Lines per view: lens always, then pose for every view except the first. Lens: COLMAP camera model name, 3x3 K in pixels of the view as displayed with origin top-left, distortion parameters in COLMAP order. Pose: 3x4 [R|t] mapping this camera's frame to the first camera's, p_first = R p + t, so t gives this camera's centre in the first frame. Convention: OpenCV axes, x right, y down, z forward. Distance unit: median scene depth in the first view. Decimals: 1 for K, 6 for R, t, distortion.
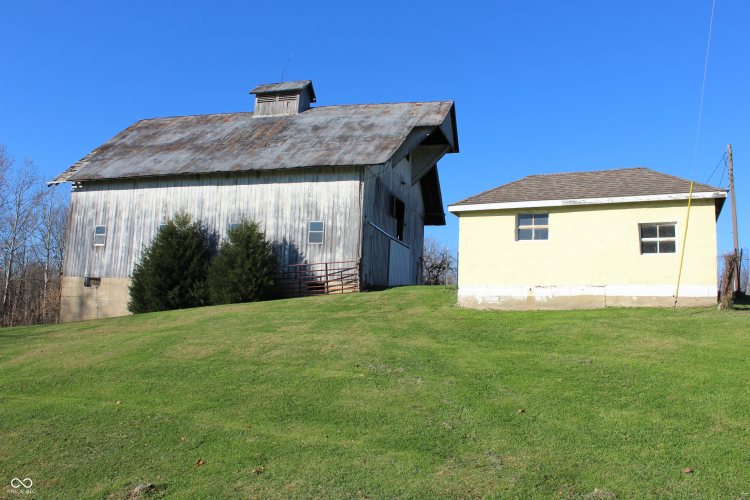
lens RADIAL K [[638.1, 0, 375.0], [0, 638.1, 250.0], [0, 0, 1]] dist [-0.174464, 0.214770]
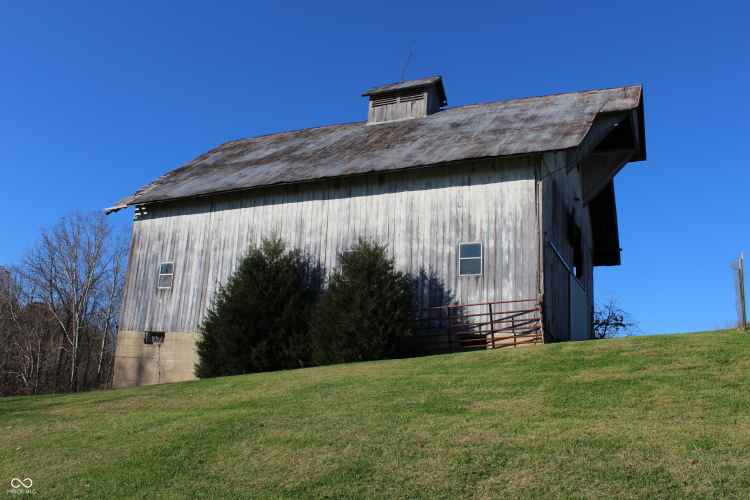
lens RADIAL K [[638.1, 0, 375.0], [0, 638.1, 250.0], [0, 0, 1]] dist [-0.174464, 0.214770]
pose [[0.988430, -0.023359, -0.149870, -0.085315], [0.005553, 0.992981, -0.118144, 0.038395], [0.151578, 0.115945, 0.981622, 0.310208]]
